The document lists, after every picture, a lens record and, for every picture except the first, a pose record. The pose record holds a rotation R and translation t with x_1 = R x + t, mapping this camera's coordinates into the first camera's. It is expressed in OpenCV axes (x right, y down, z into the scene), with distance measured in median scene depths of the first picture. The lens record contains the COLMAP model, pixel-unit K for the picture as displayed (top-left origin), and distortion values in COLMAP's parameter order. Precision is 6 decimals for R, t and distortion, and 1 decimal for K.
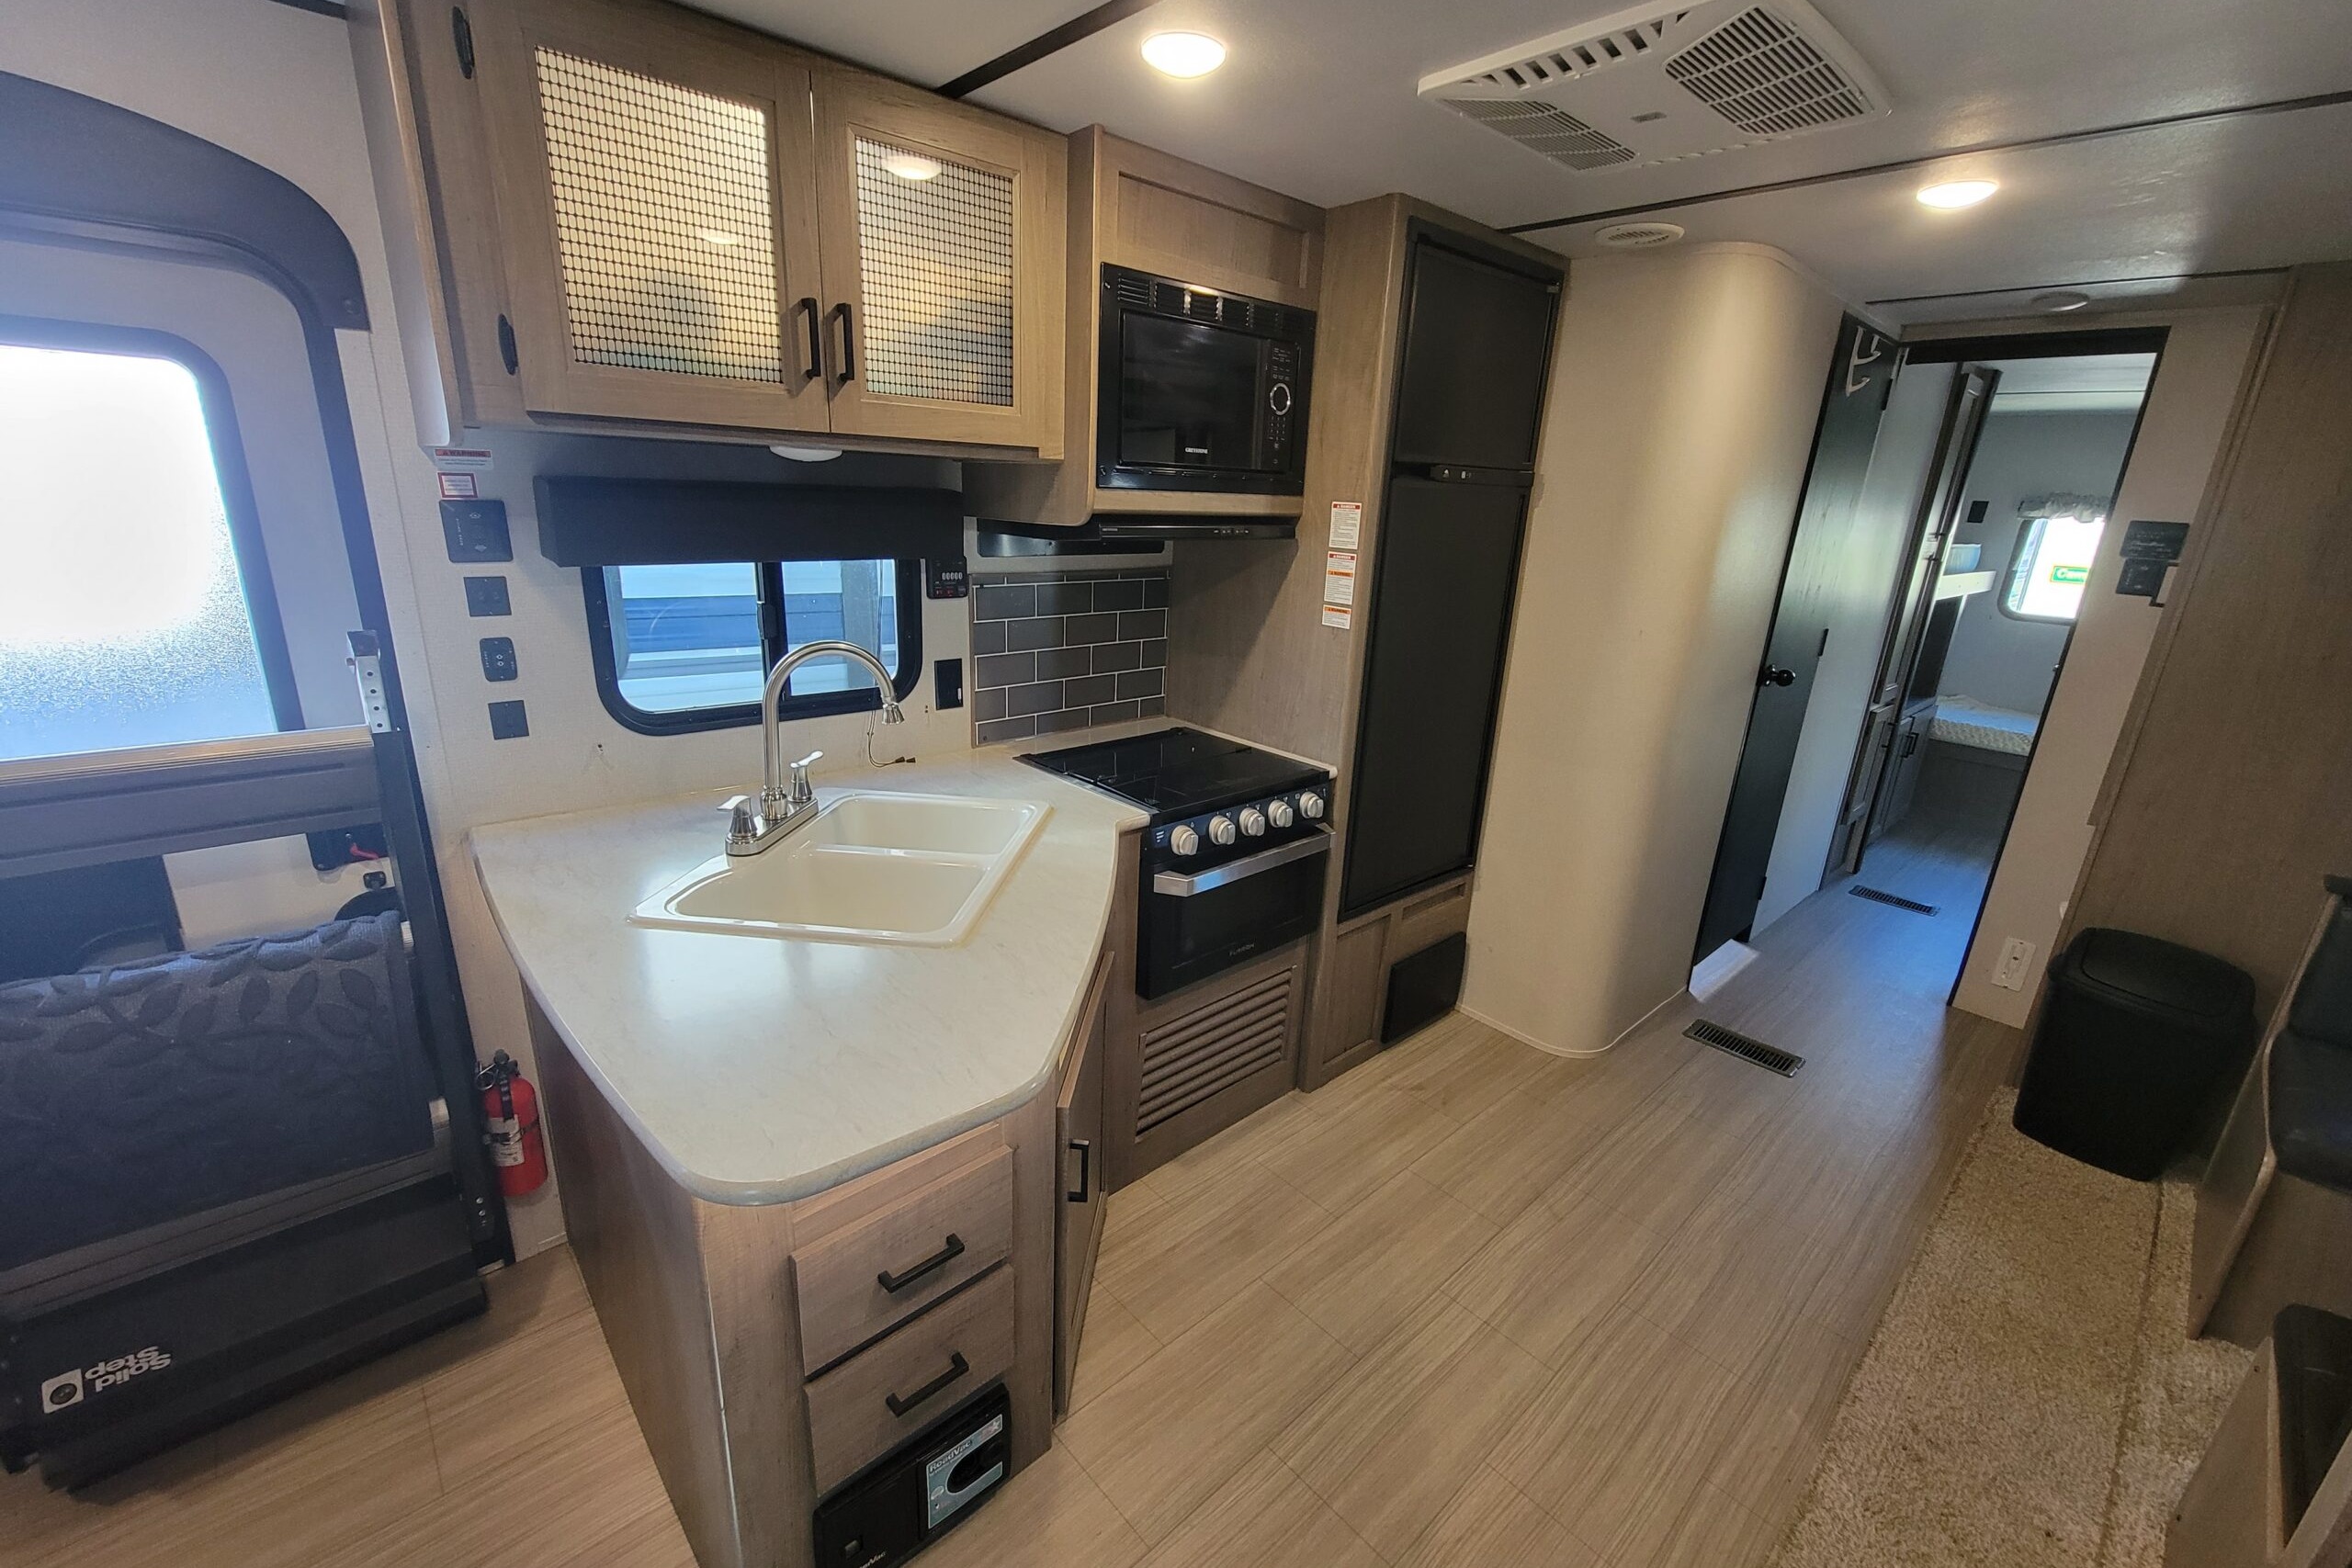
lens RADIAL K [[961.0, 0, 1167.1], [0, 961.0, 790.6], [0, 0, 1]] dist [-0.003077, -0.001167]
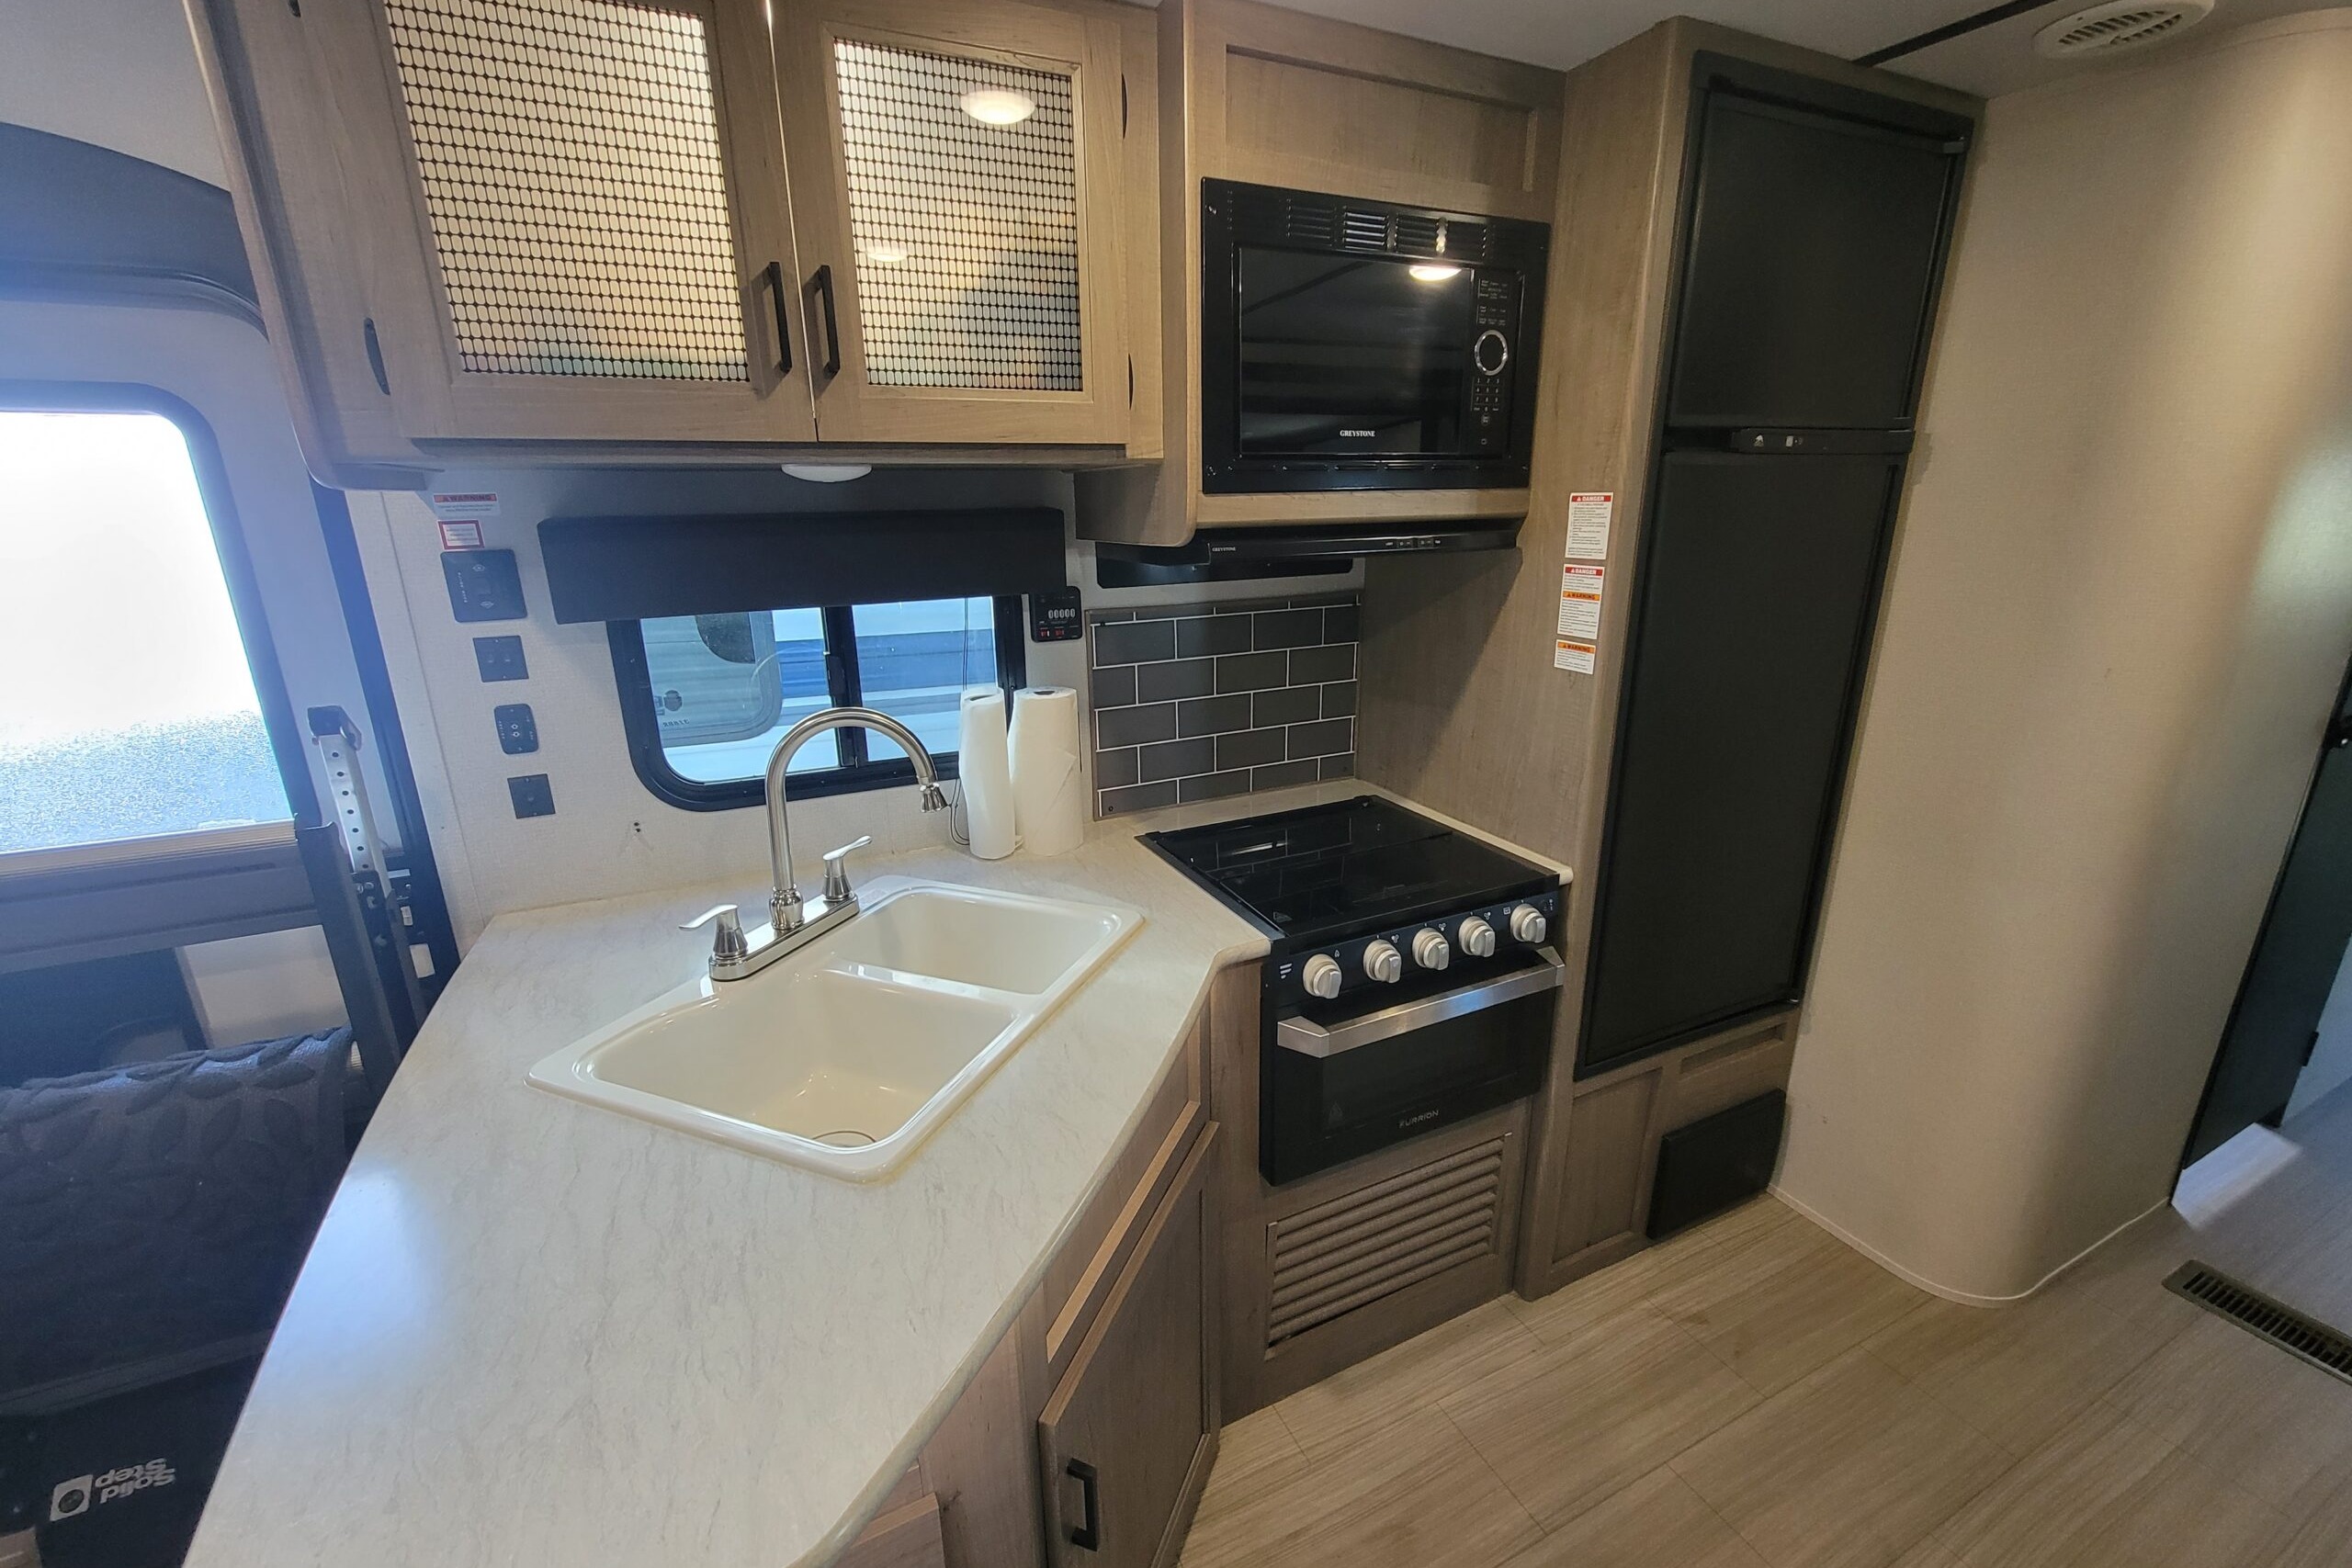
lens RADIAL K [[961.0, 0, 1173.2], [0, 961.0, 790.1], [0, 0, 1]] dist [-0.003077, -0.001167]
pose [[0.956871, 0.027561, -0.289203, 0.113688], [-0.031366, 0.999472, -0.008528, -0.077066], [0.288815, 0.017231, 0.957230, 0.277993]]
